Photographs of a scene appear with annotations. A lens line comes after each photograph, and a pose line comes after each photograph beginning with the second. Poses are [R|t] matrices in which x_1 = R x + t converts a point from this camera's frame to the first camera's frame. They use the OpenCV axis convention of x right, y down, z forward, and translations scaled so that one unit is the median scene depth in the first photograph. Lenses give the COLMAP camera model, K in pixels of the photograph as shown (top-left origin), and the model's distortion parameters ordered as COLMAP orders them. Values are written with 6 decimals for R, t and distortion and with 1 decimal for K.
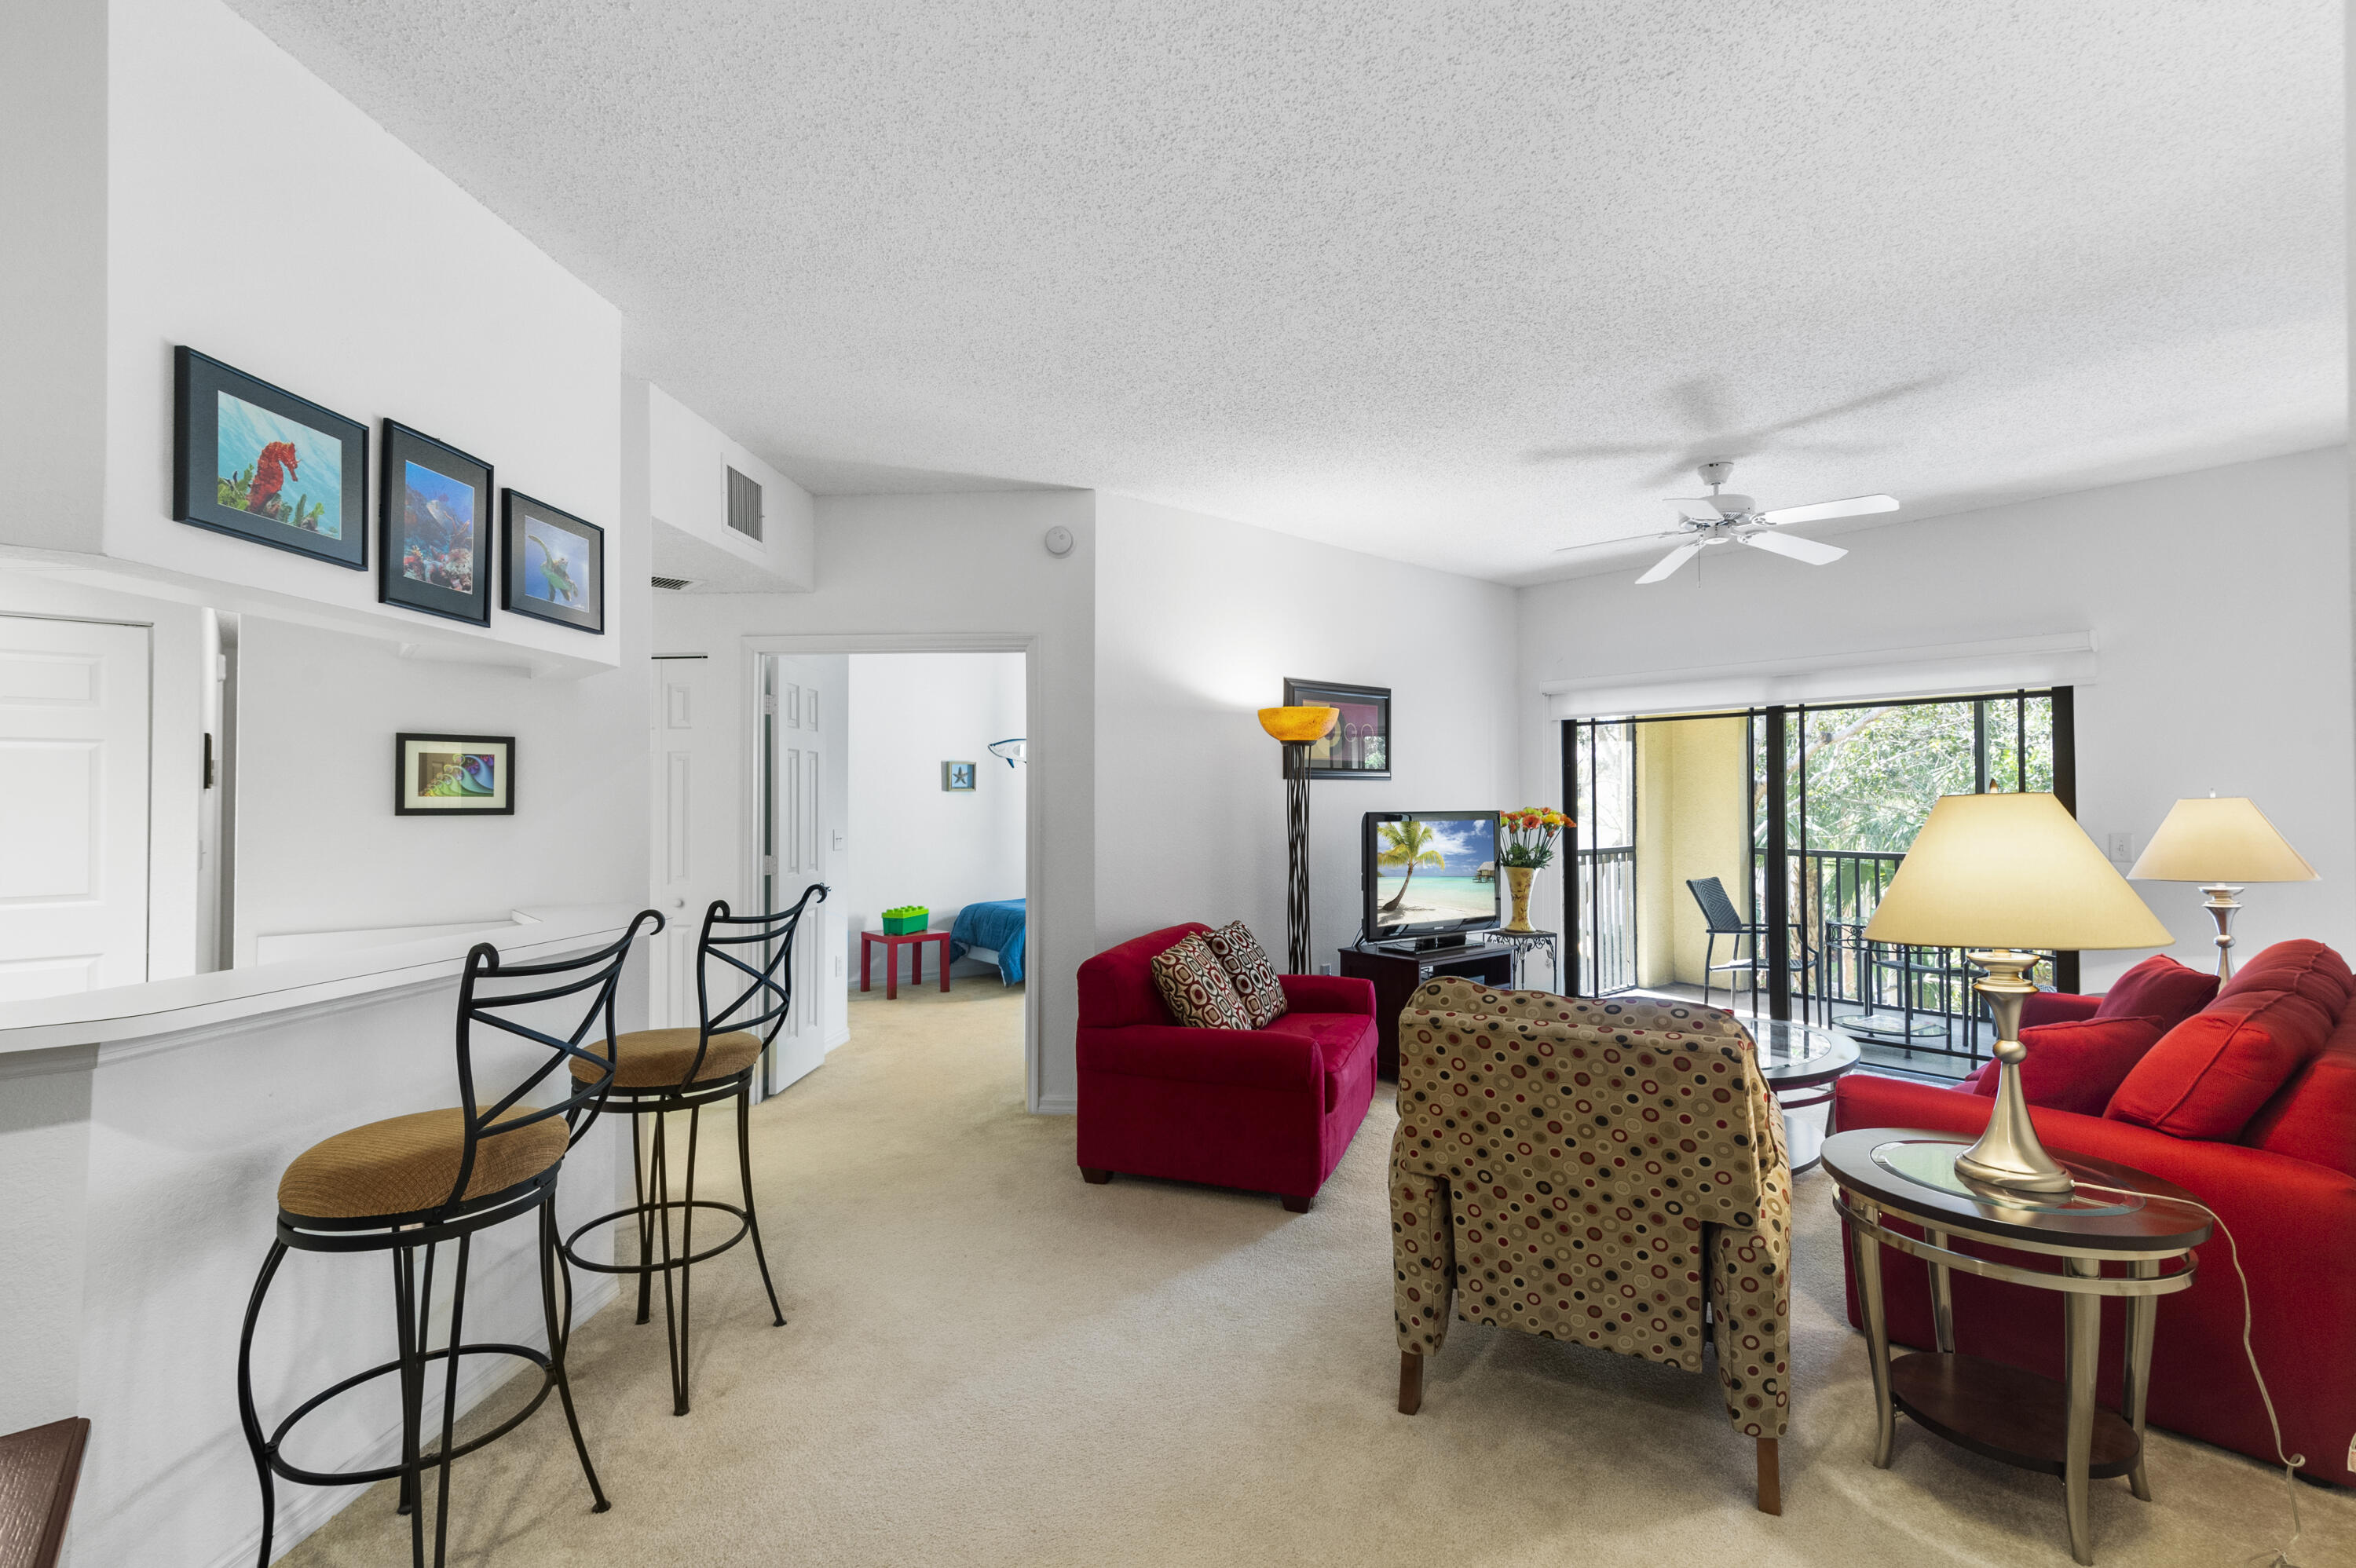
lens RADIAL K [[1064.4, 0, 1166.0], [0, 1064.4, 790.0], [0, 0, 1]] dist [0.017773, -0.000148]
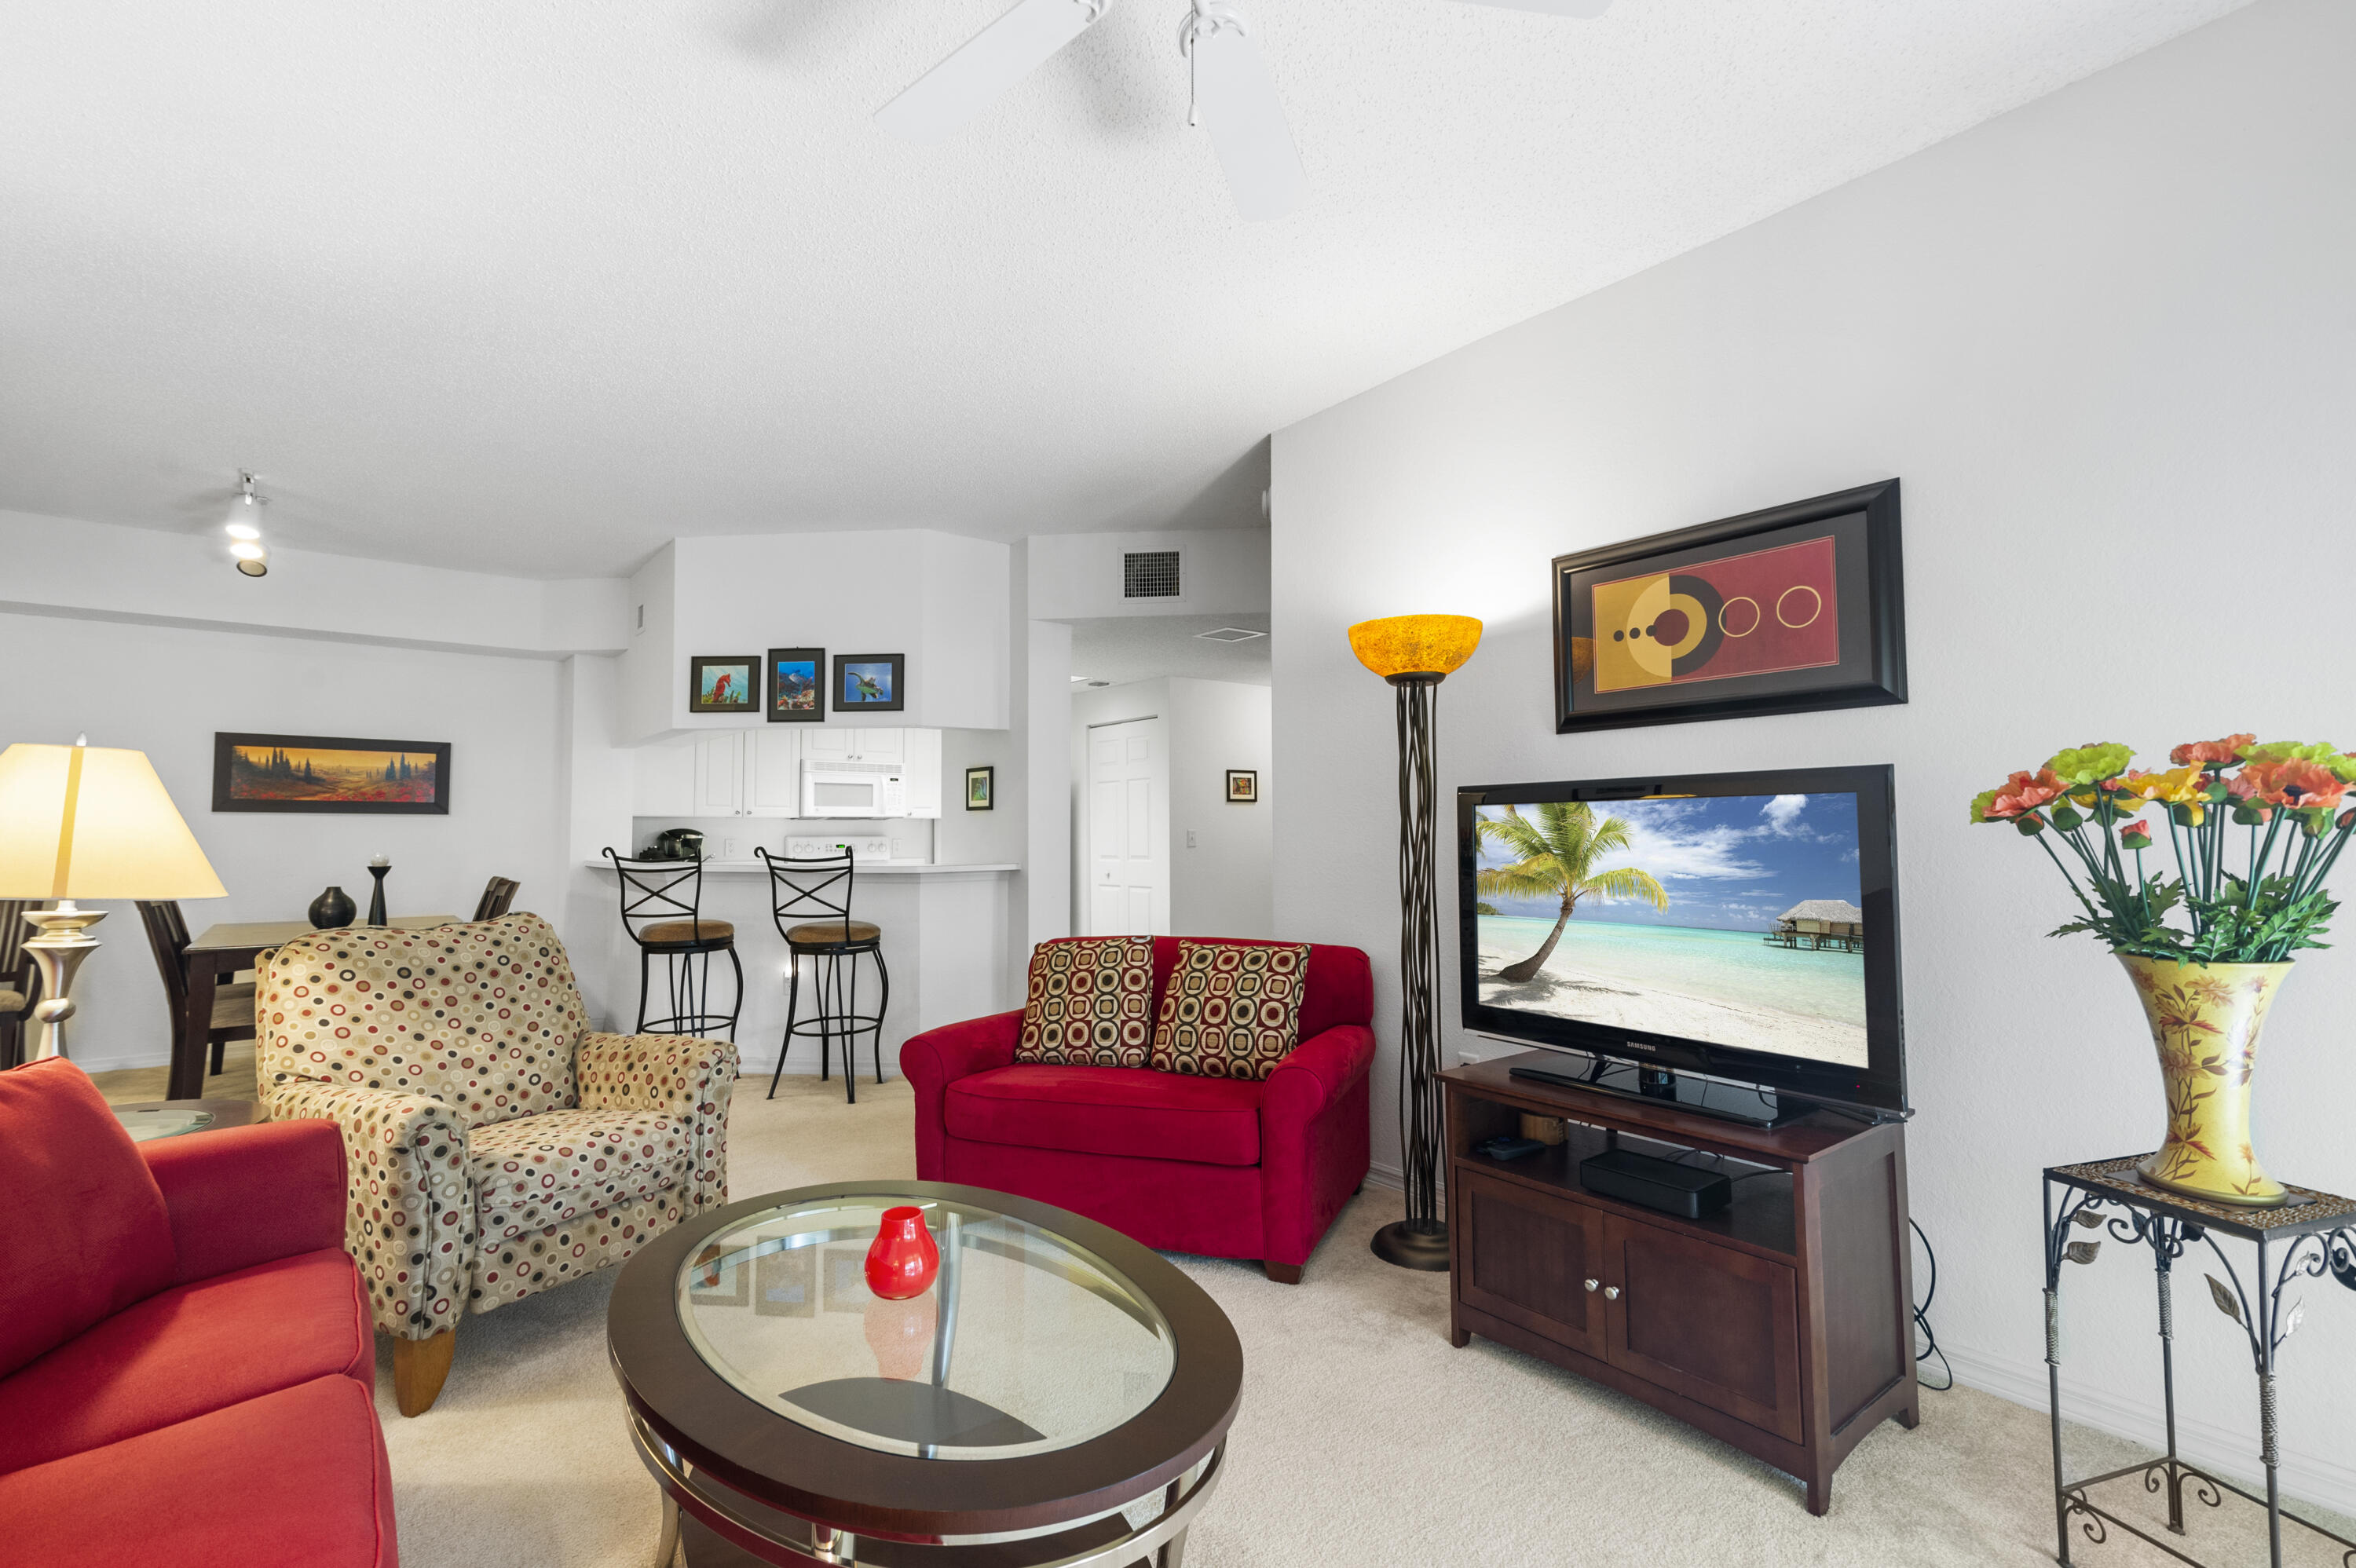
lens RADIAL K [[1058.1, 0, 1163.7], [0, 1058.1, 782.1], [0, 0, 1]] dist [0.018266, -0.000495]
pose [[-0.038964, -0.046105, -0.998176, 0.960142], [0.015853, 0.998781, -0.046752, 0.053586], [0.999115, -0.017646, -0.038186, 1.138784]]
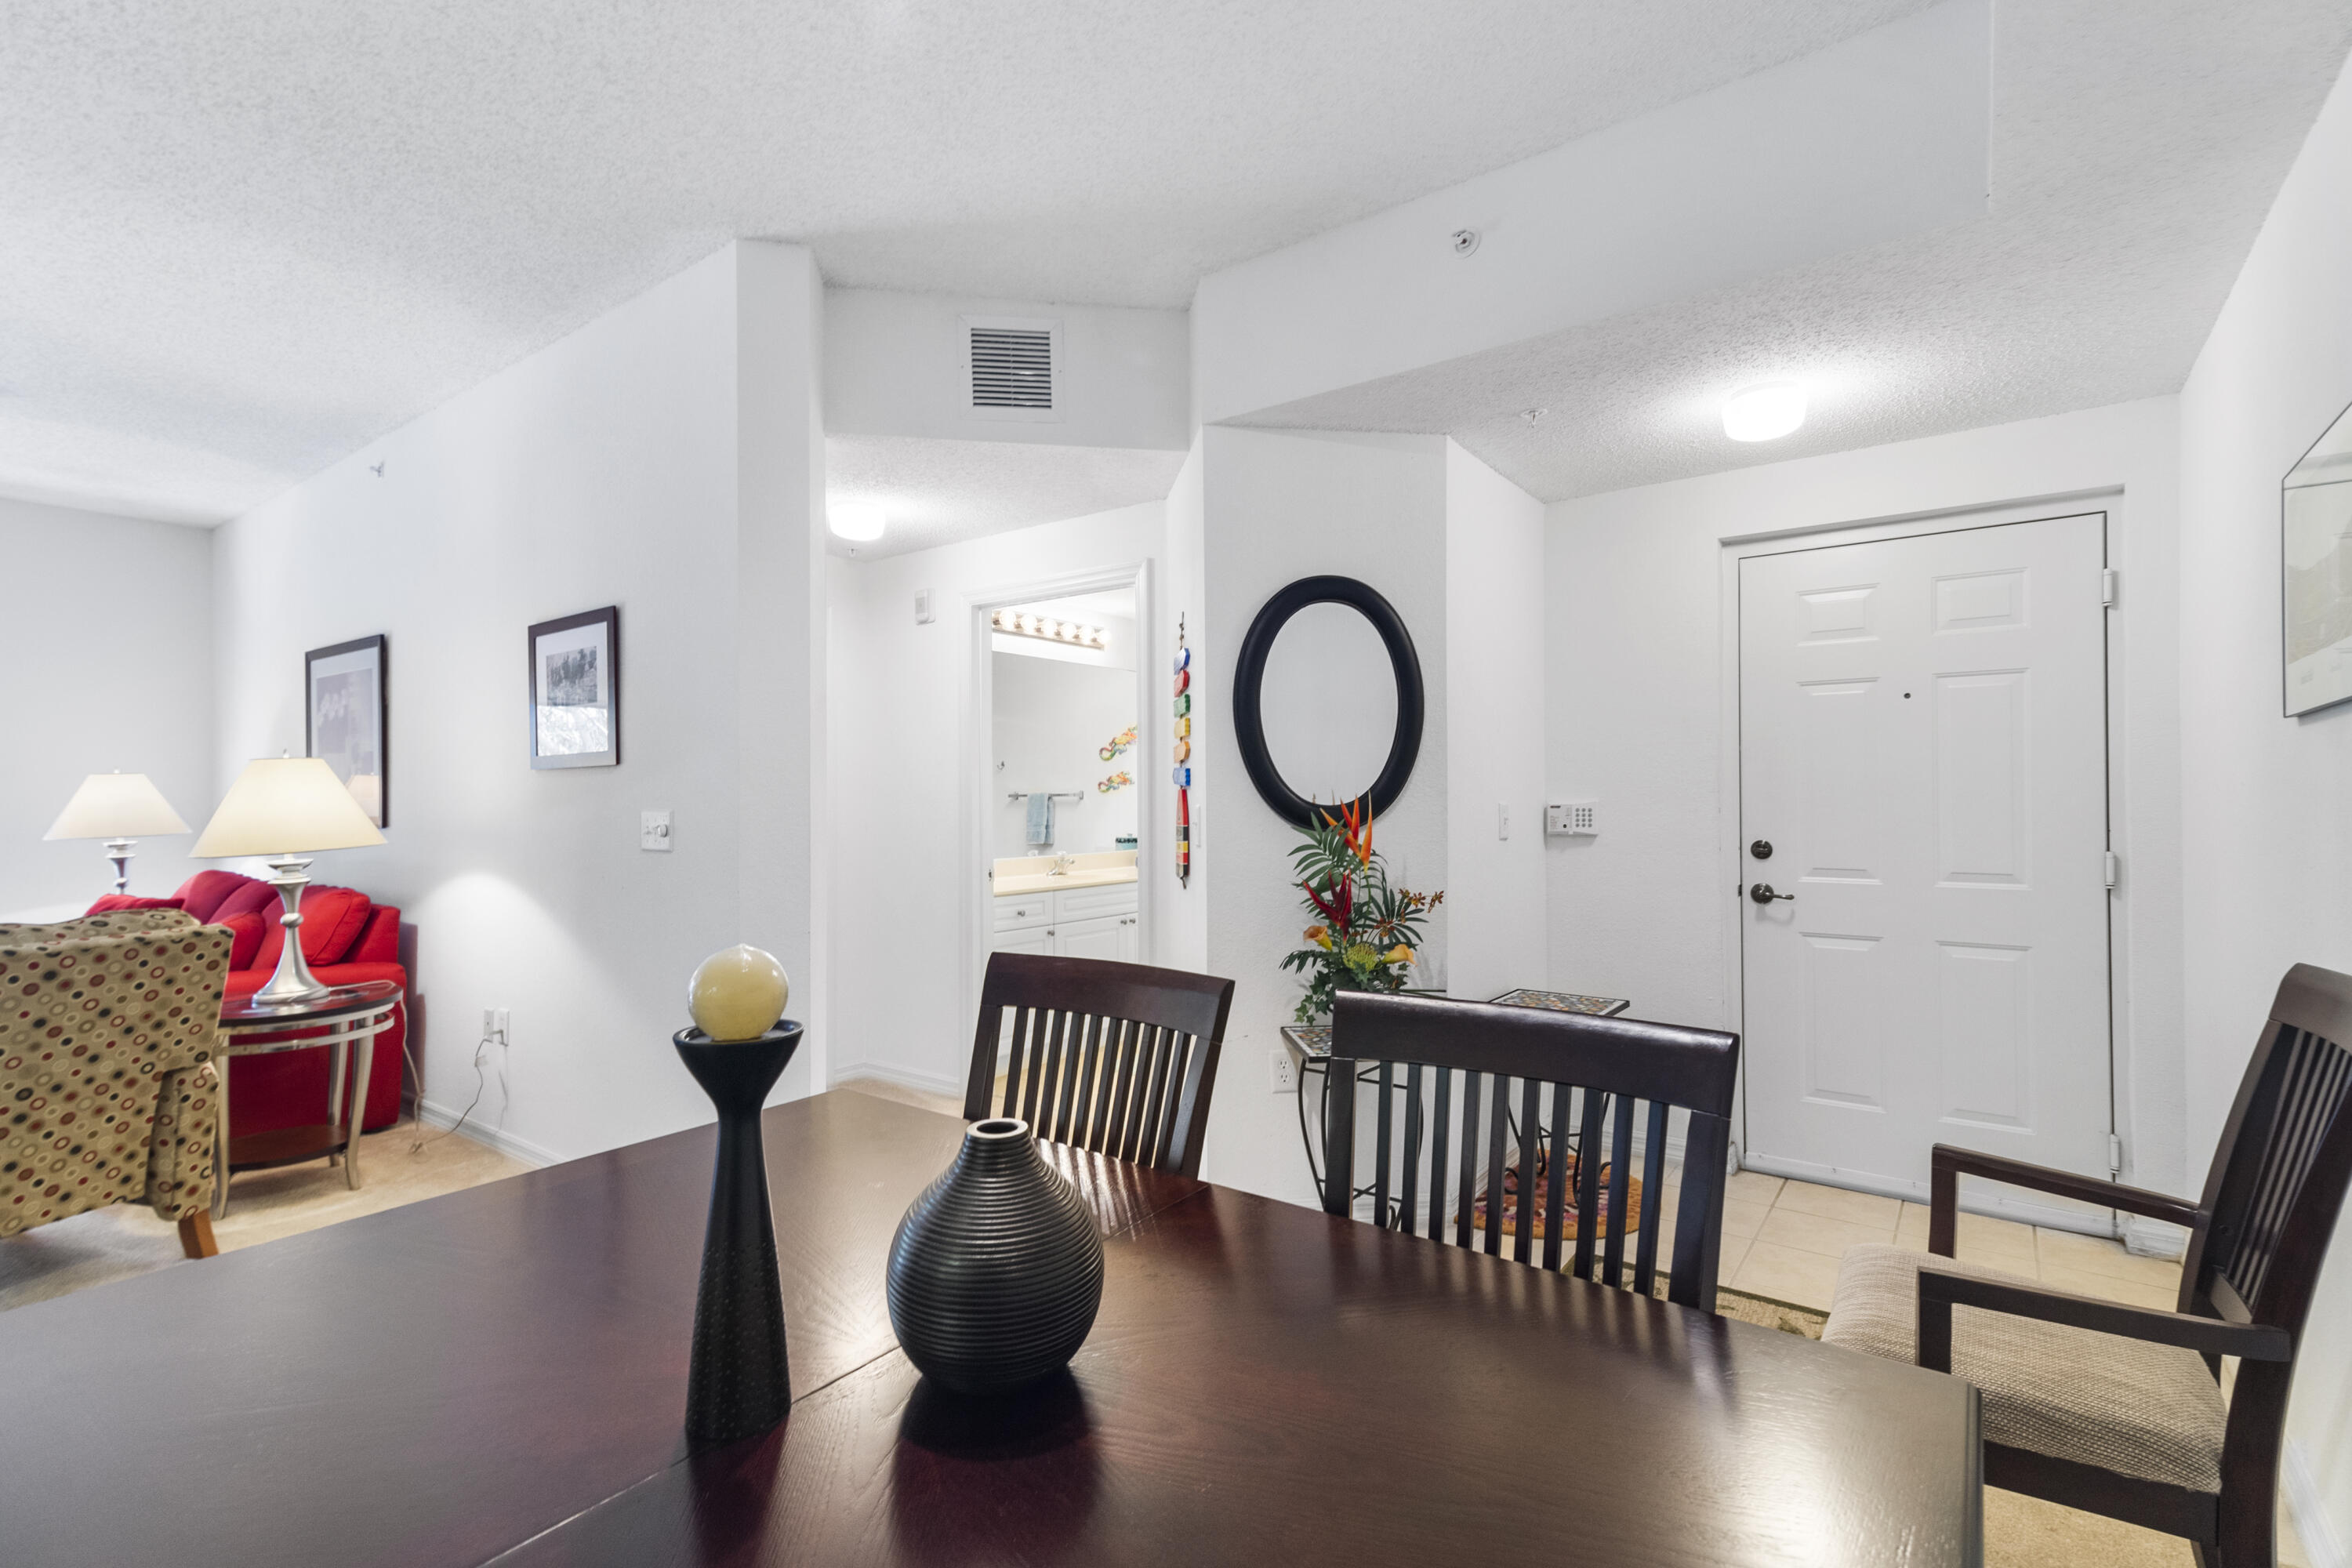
lens RADIAL K [[1070.7, 0, 1171.1], [0, 1070.7, 793.1], [0, 0, 1]] dist [0.019512, 0.000066]
pose [[-0.224375, 0.008631, 0.974465, -0.604180], [-0.007838, 0.999912, -0.010662, 0.033920], [-0.974471, -0.010030, -0.224287, 0.050700]]
